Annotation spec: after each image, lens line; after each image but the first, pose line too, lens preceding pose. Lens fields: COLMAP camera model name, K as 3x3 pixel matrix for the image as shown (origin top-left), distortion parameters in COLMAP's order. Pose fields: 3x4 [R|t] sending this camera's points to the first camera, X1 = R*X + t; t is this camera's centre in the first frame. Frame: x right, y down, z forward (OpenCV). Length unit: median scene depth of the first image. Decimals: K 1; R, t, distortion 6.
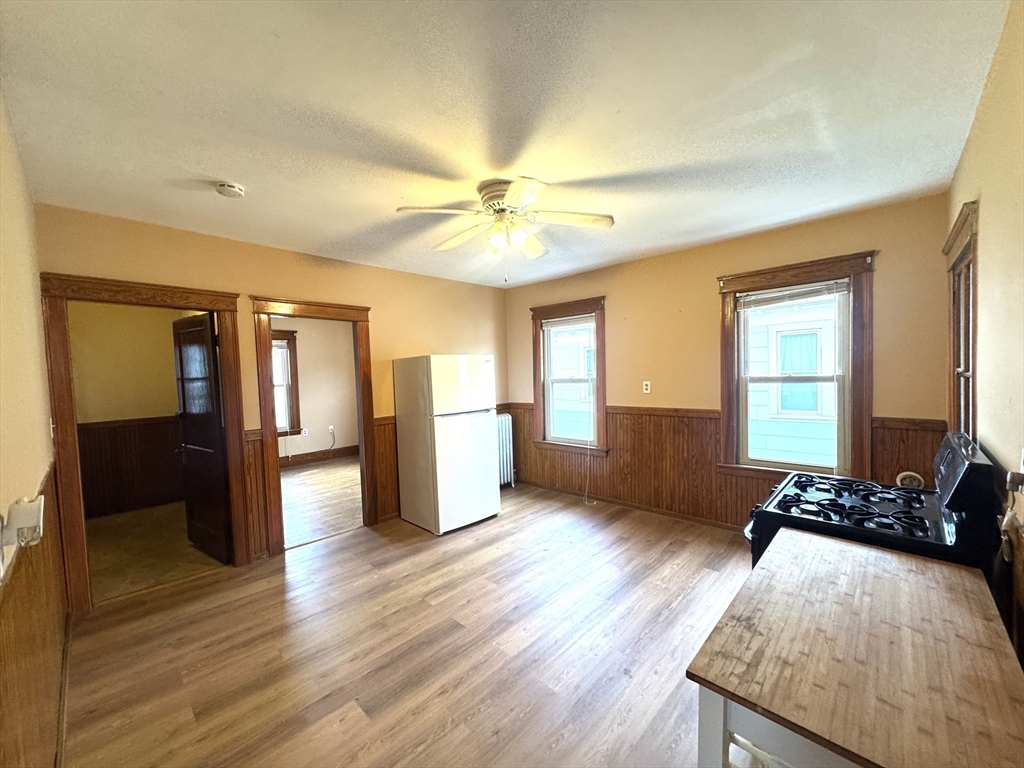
lens RADIAL K [[406.8, 0, 509.8], [0, 406.8, 384.8], [0, 0, 1]] dist [0.000243, 0.000146]
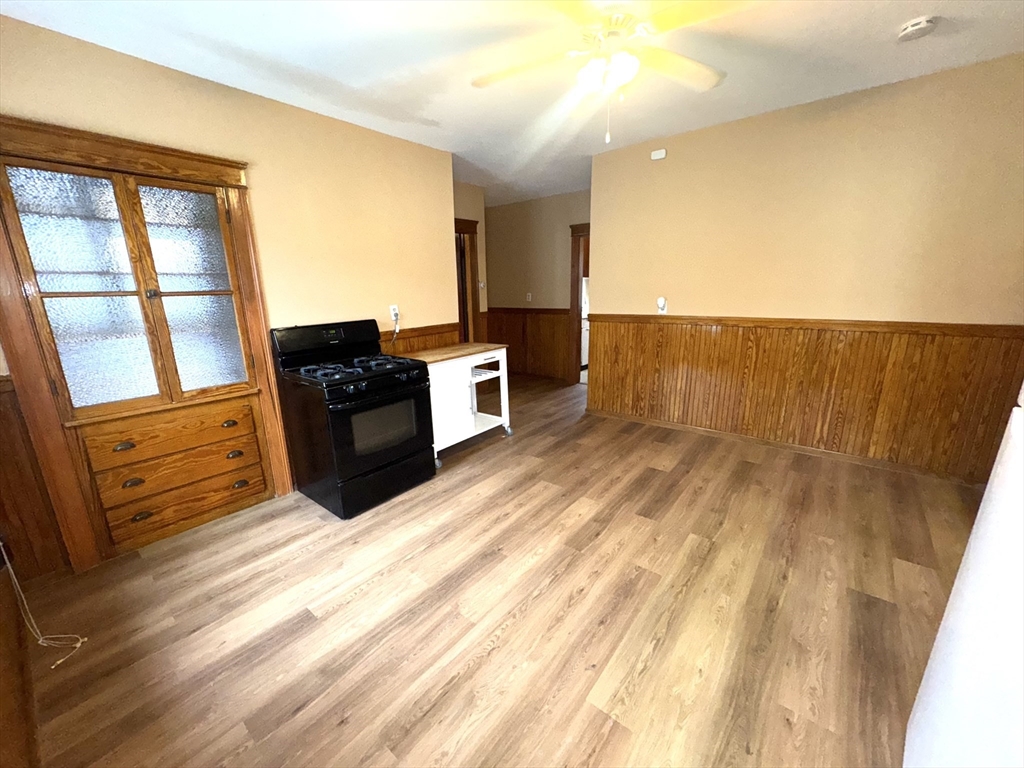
lens RADIAL K [[406.8, 0, 509.8], [0, 406.8, 384.8], [0, 0, 1]] dist [0.000243, 0.000146]
pose [[-0.995372, 0.069409, -0.066466, 0.203042], [0.047236, 0.955675, 0.290610, -0.040000], [0.083691, 0.286125, -0.954530, 1.439456]]
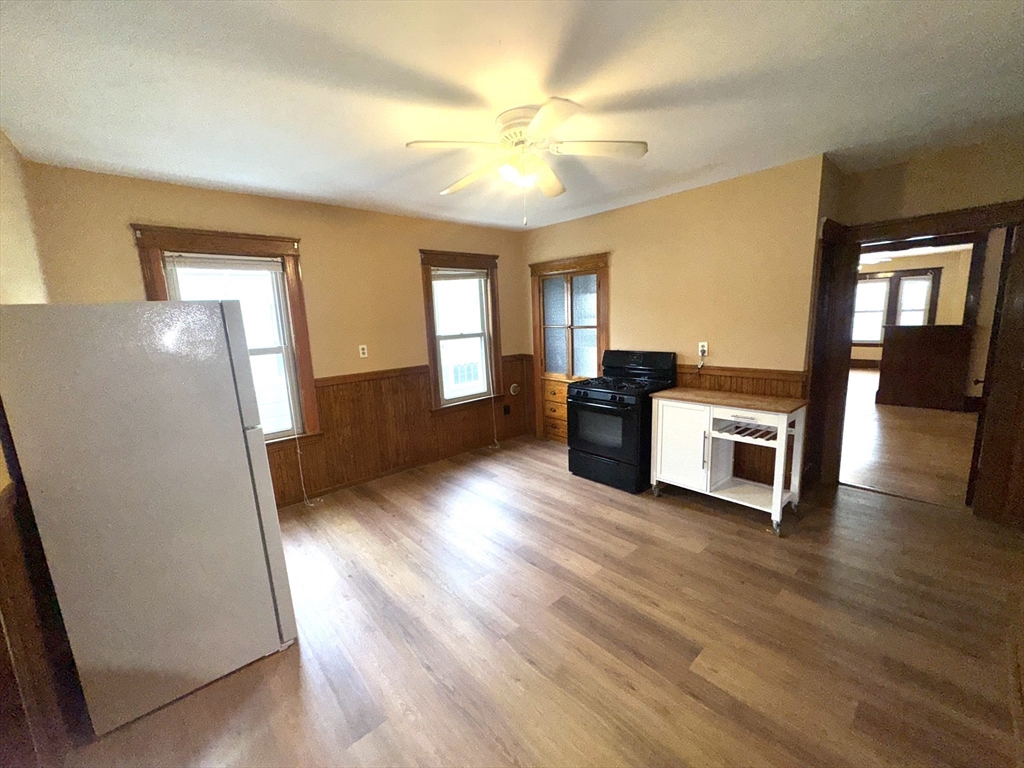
lens RADIAL K [[406.8, 0, 509.8], [0, 406.8, 384.8], [0, 0, 1]] dist [0.000243, 0.000146]
pose [[0.088737, -0.130731, 0.987439, -0.749569], [0.079928, 0.989087, 0.123767, -0.008615], [-0.992843, 0.067941, 0.098218, 0.758687]]
